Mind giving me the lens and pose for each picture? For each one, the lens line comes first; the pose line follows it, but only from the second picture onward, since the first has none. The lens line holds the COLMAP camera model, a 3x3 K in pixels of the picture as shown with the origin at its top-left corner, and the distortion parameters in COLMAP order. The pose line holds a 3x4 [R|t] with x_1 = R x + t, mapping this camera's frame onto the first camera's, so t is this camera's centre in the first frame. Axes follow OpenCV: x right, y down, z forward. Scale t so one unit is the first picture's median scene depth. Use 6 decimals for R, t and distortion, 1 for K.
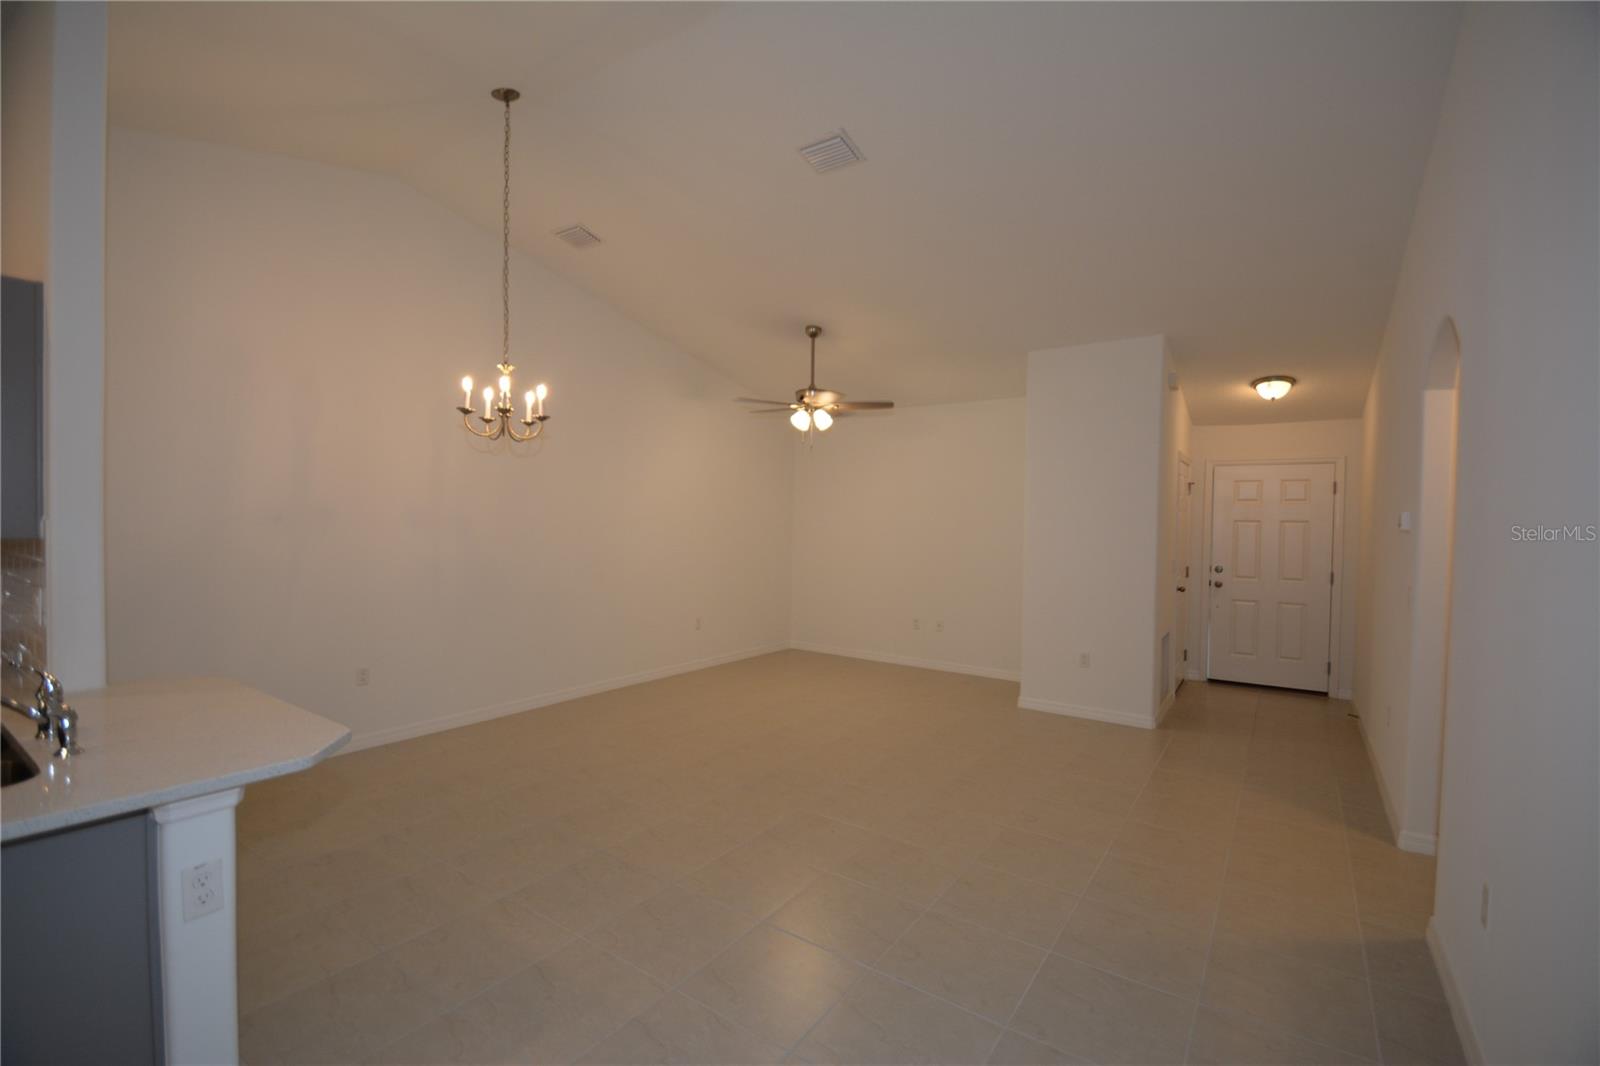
lens RADIAL K [[681.8, 0, 826.4], [0, 681.8, 539.2], [0, 0, 1]] dist [0.052404, -0.016864]
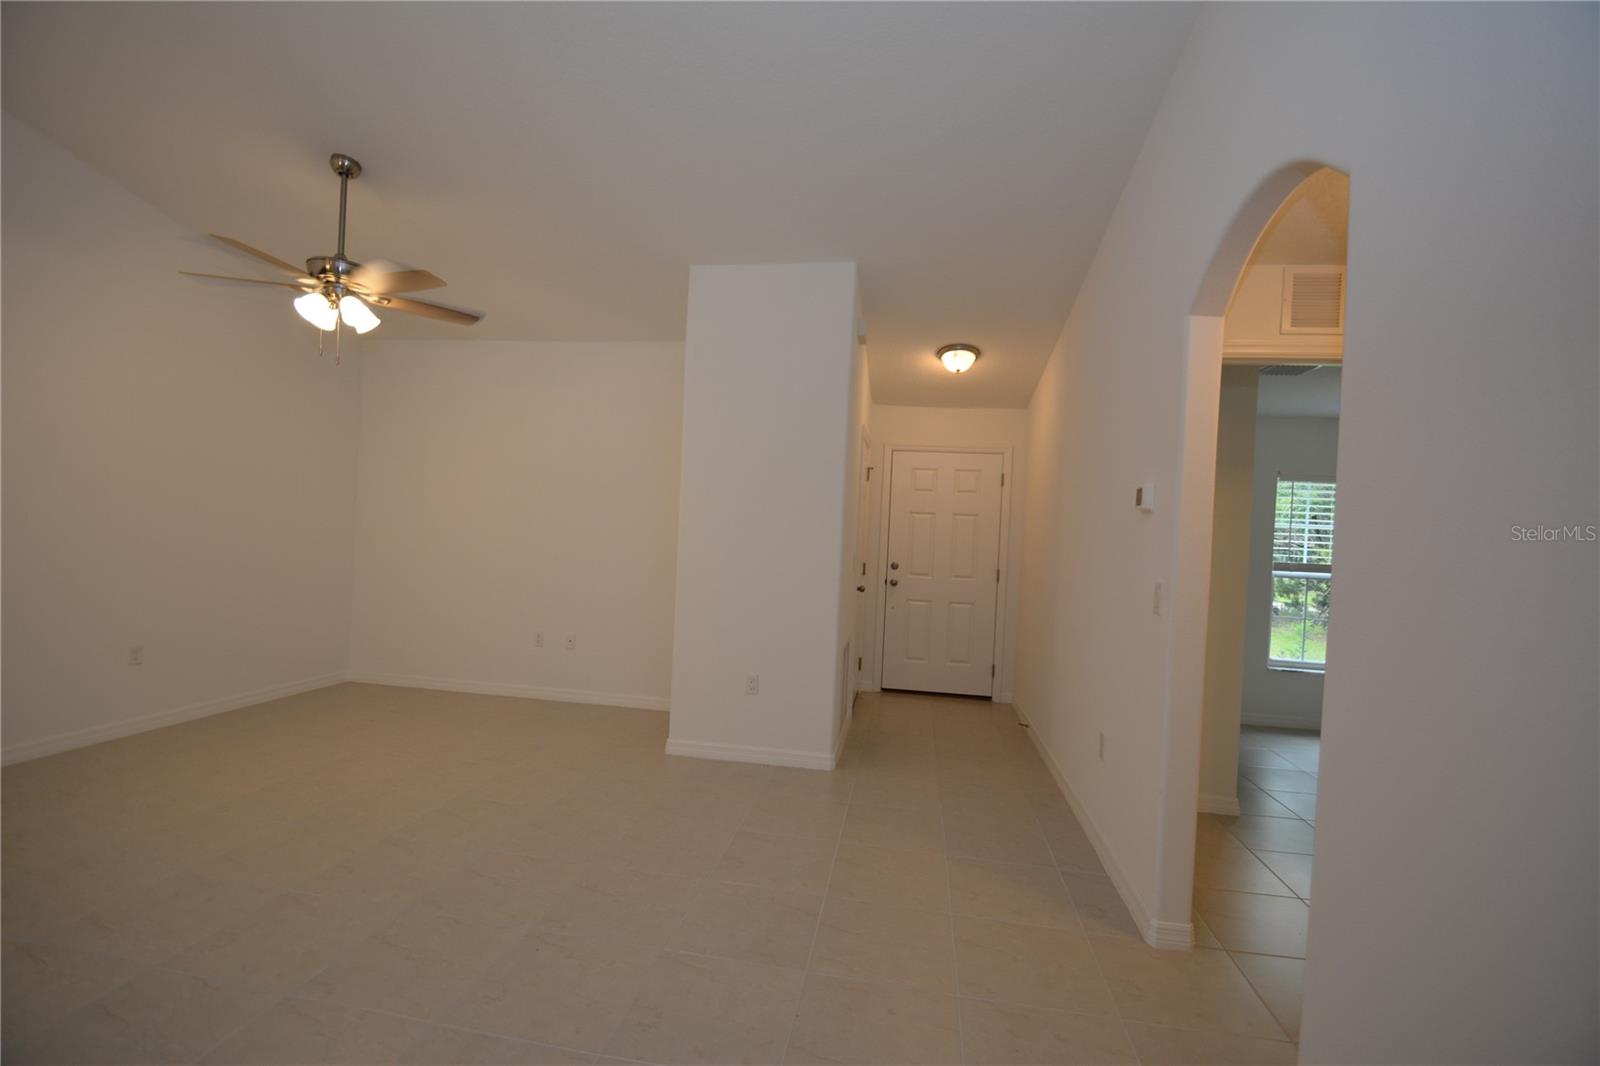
lens RADIAL K [[700.2, 0, 804.1], [0, 700.2, 536.9], [0, 0, 1]] dist [0.018626, -0.018706]
pose [[0.910229, 0.022862, 0.413474, 0.091685], [-0.021907, 0.999735, -0.007053, 0.016375], [-0.413526, -0.002638, 0.910489, 0.244382]]
